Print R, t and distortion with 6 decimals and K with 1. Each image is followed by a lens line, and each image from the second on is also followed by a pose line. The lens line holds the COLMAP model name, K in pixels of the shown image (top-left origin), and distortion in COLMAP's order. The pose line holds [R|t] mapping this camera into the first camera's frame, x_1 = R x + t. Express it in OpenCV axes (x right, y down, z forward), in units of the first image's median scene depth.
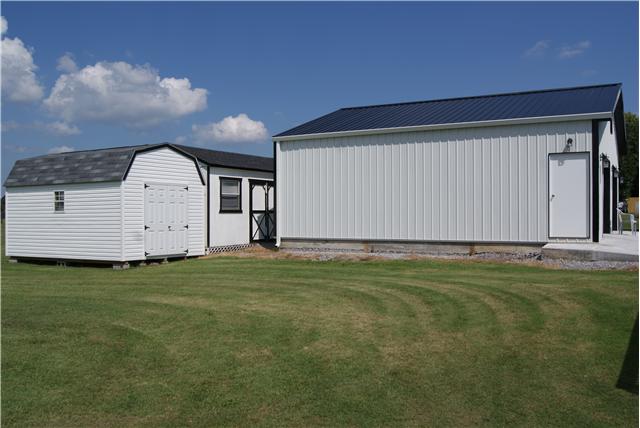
lens RADIAL K [[601.6, 0, 317.5], [0, 601.6, 215.7], [0, 0, 1]] dist [-0.014521, 0.000000]
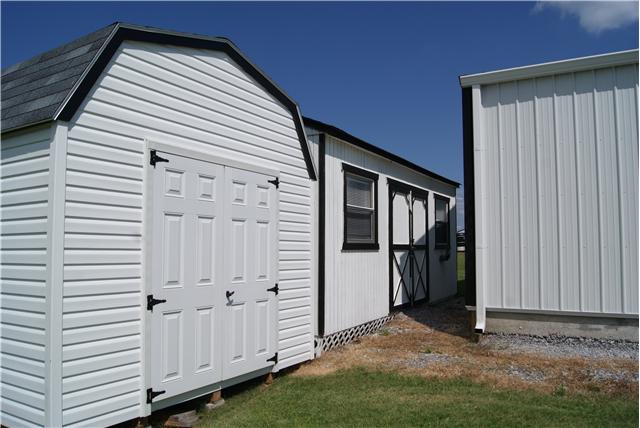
lens RADIAL K [[499.4, 0, 323.3], [0, 499.4, 214.3], [0, 0, 1]] dist [-0.079441, 0.012818]
pose [[0.999890, 0.001074, -0.014794, -0.172267], [-0.002139, 0.997388, -0.072192, -0.004376], [0.014678, 0.072215, 0.997281, 0.656190]]
